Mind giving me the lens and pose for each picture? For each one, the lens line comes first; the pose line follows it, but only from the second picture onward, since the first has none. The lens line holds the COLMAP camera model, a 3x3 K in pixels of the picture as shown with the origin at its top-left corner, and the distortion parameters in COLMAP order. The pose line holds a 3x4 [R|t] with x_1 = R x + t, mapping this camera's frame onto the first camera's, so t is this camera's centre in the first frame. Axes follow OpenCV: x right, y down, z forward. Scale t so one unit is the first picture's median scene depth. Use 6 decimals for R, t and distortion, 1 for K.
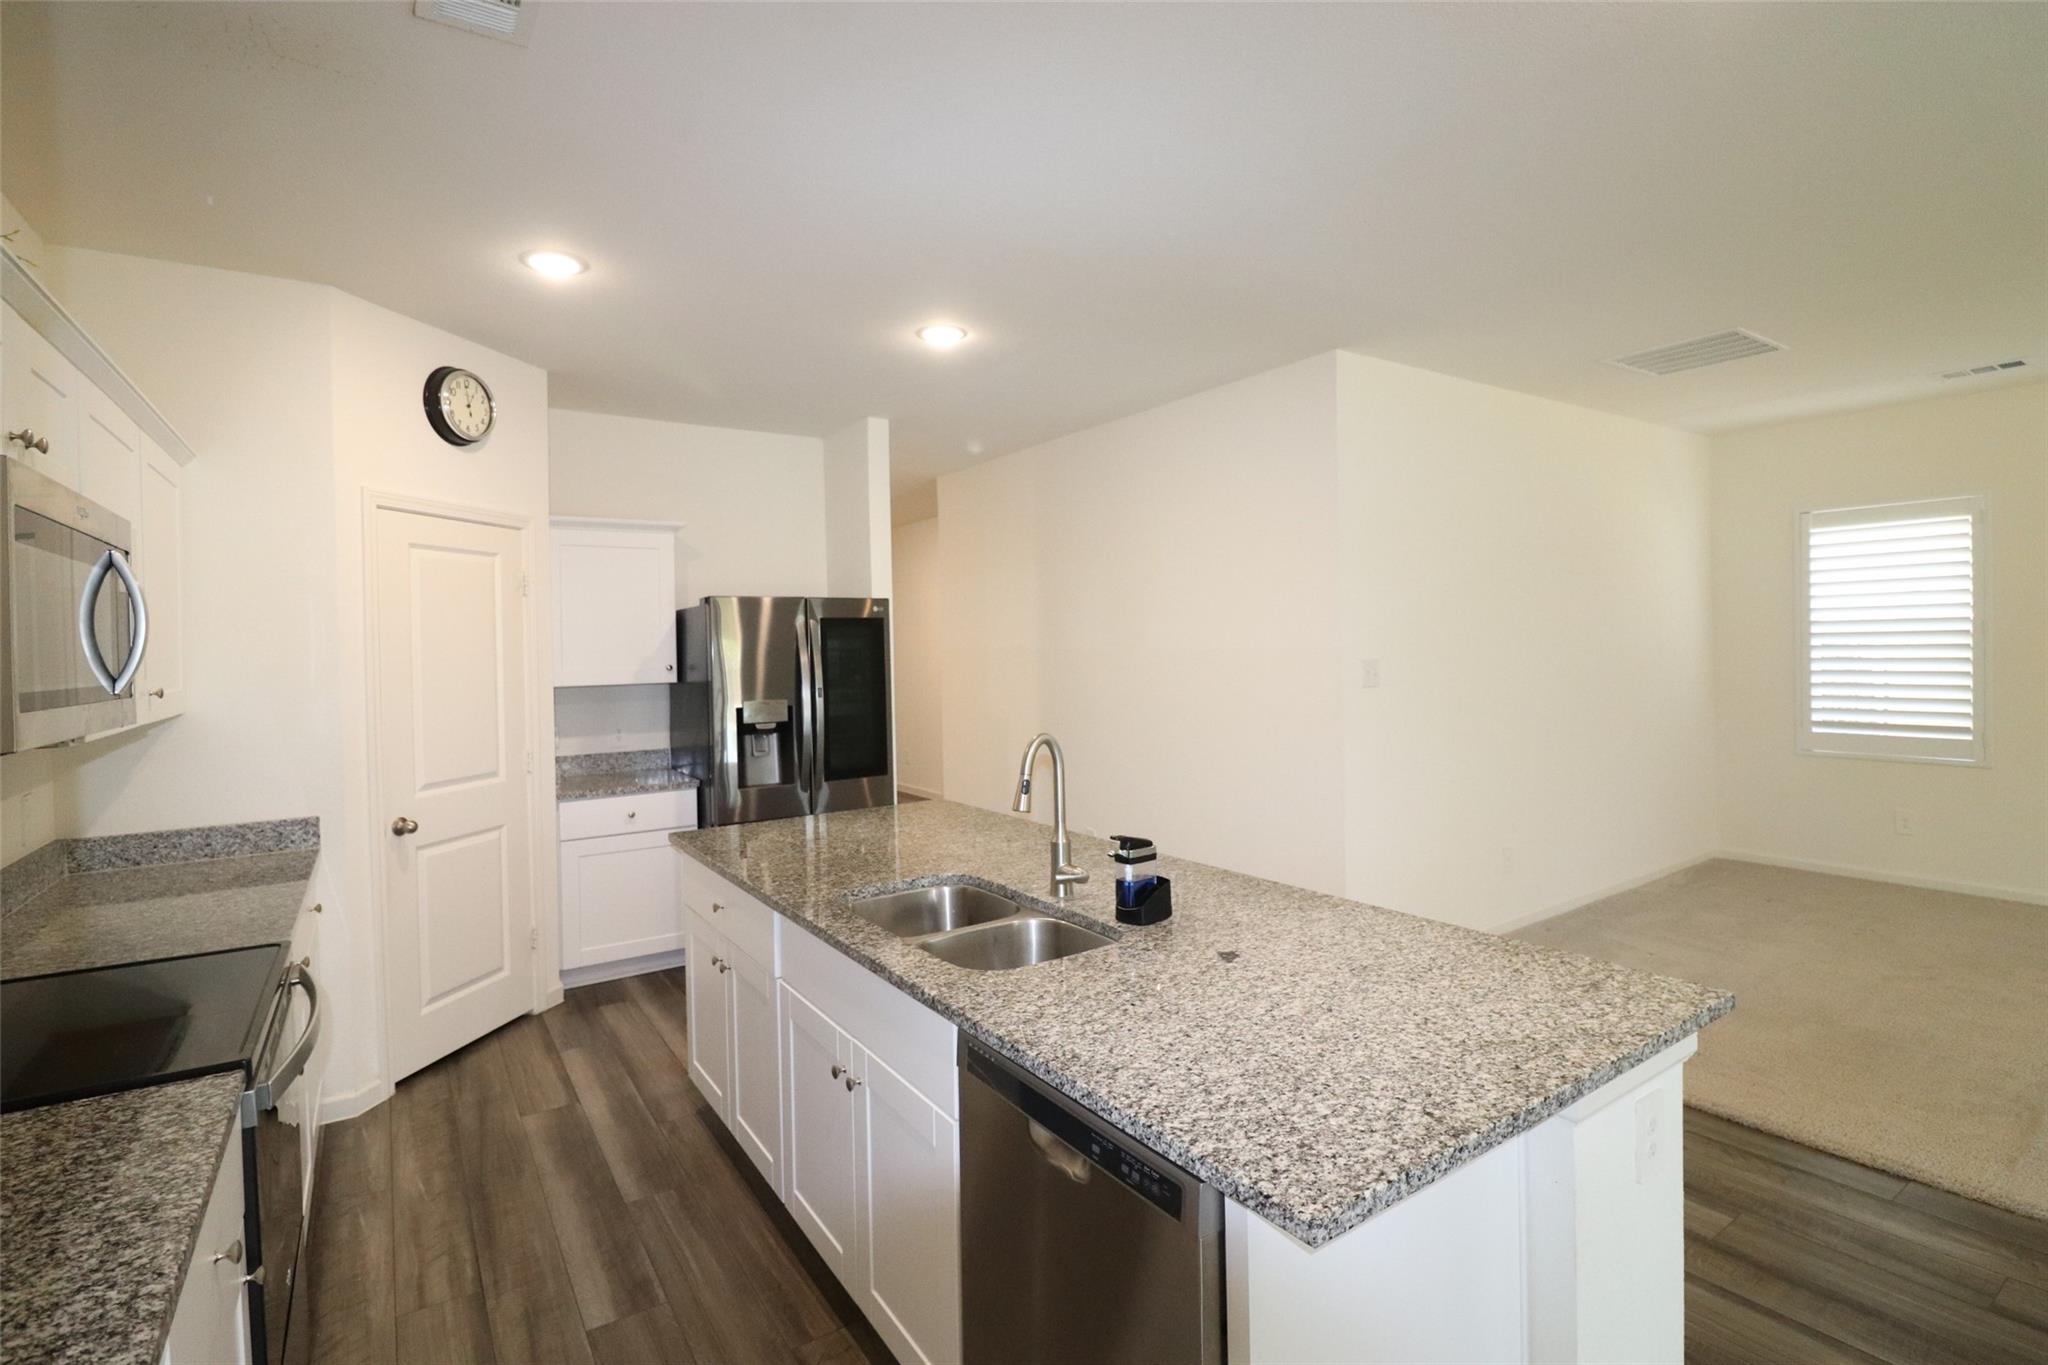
lens RADIAL K [[955.7, 0, 1030.4], [0, 955.7, 651.4], [0, 0, 1]] dist [-0.001833, -0.011776]
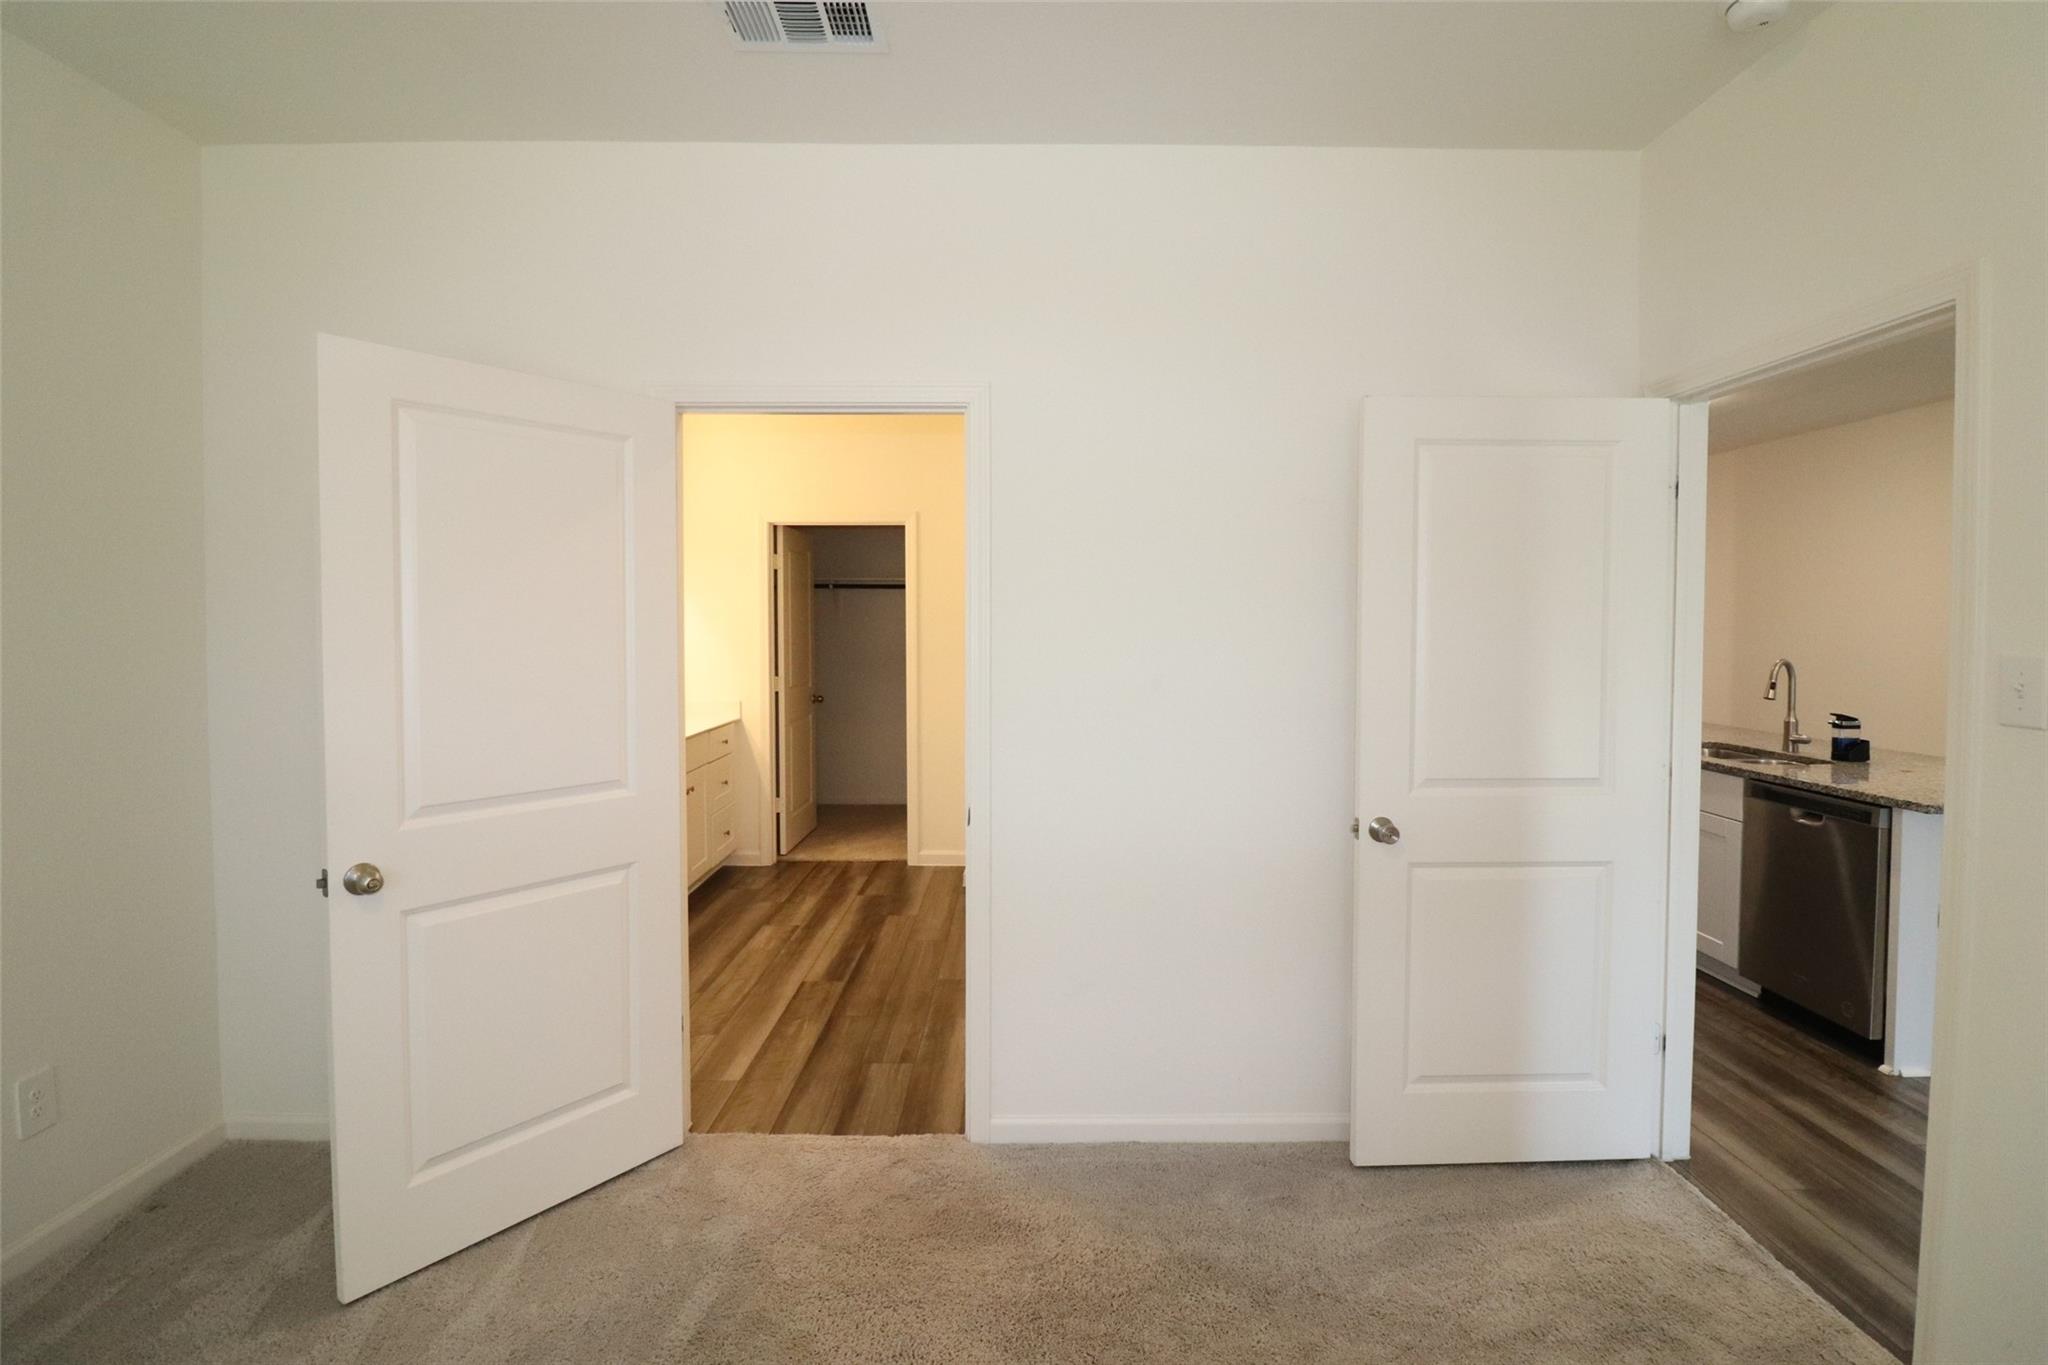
lens RADIAL K [[955.7, 0, 1030.4], [0, 955.7, 651.4], [0, 0, 1]] dist [-0.001833, -0.011776]
pose [[0.835465, 0.039435, -0.548128, -0.203288], [-0.024432, 0.999101, 0.034641, 0.047159], [0.549001, -0.015549, 0.835677, -1.356757]]
